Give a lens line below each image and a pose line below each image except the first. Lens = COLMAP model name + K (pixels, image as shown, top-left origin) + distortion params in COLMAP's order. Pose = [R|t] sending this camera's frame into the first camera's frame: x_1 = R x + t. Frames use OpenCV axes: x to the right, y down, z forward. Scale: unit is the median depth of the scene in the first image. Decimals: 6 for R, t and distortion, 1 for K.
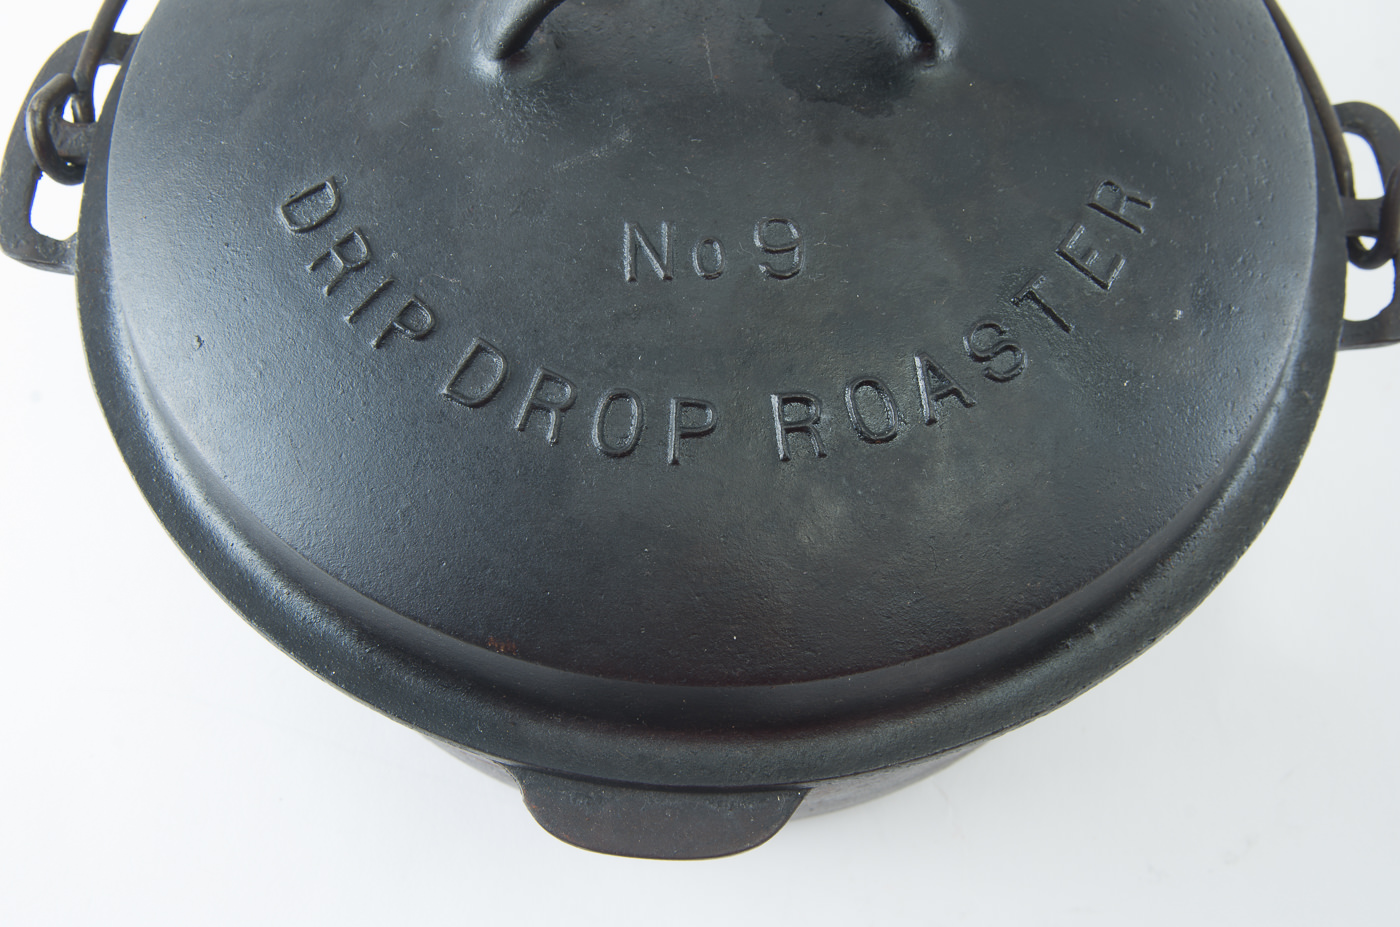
lens RADIAL K [[1534.5, 0, 700.0], [0, 1534.5, 463.5], [0, 0, 1]] dist [0.003664, 0.001810]
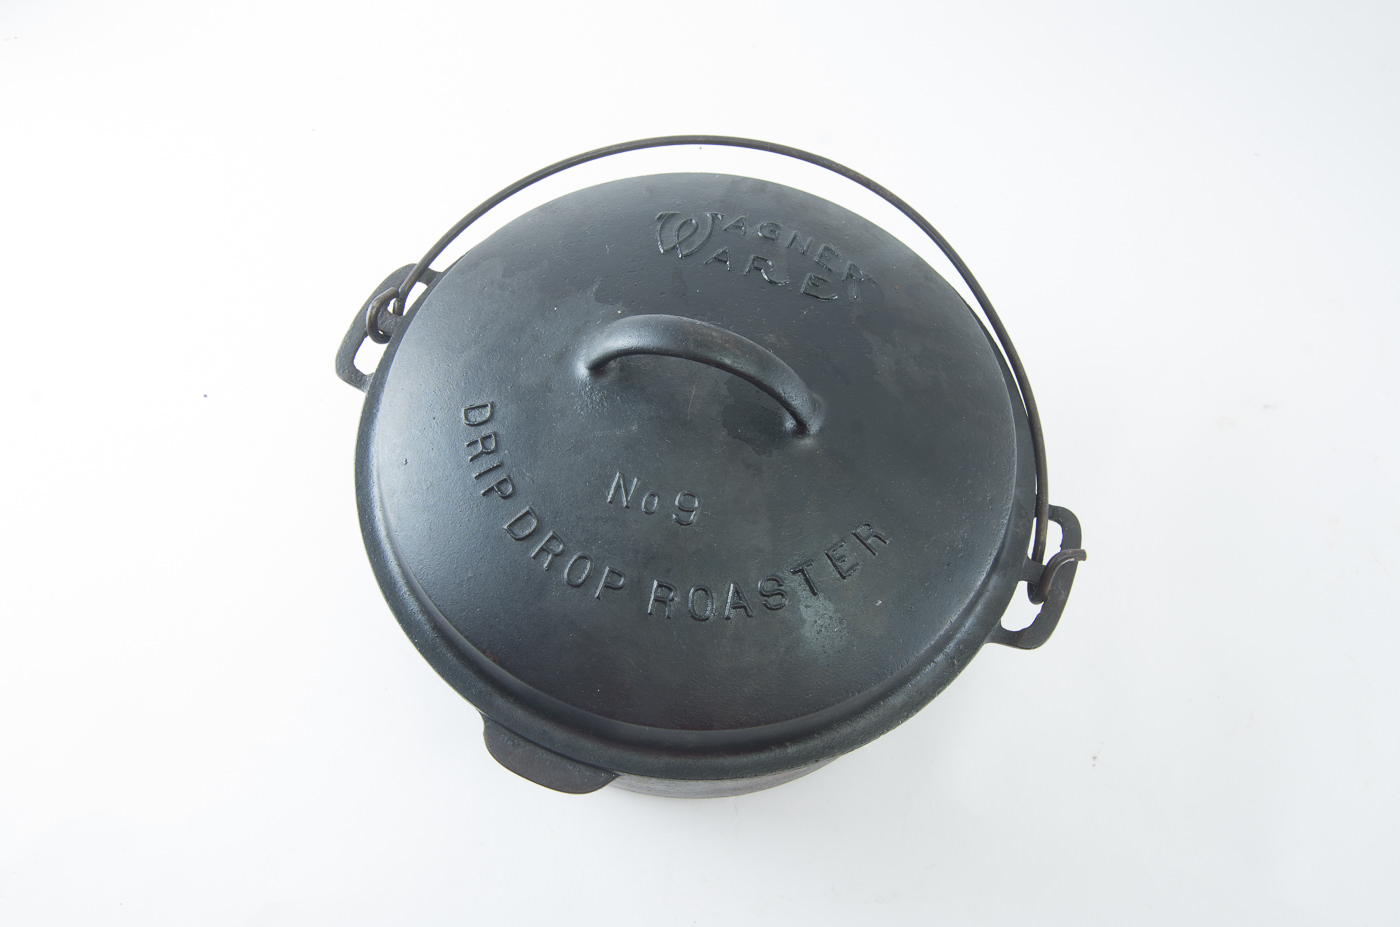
lens RADIAL K [[1272.1, 0, 700.0], [0, 1272.1, 463.5], [0, 0, 1]] dist [-0.002250, 0.001916]
pose [[0.944365, 0.300678, -0.133297, 0.267537], [-0.302857, 0.953027, 0.004108, -0.206922], [0.128271, 0.036490, 0.991068, -0.617485]]
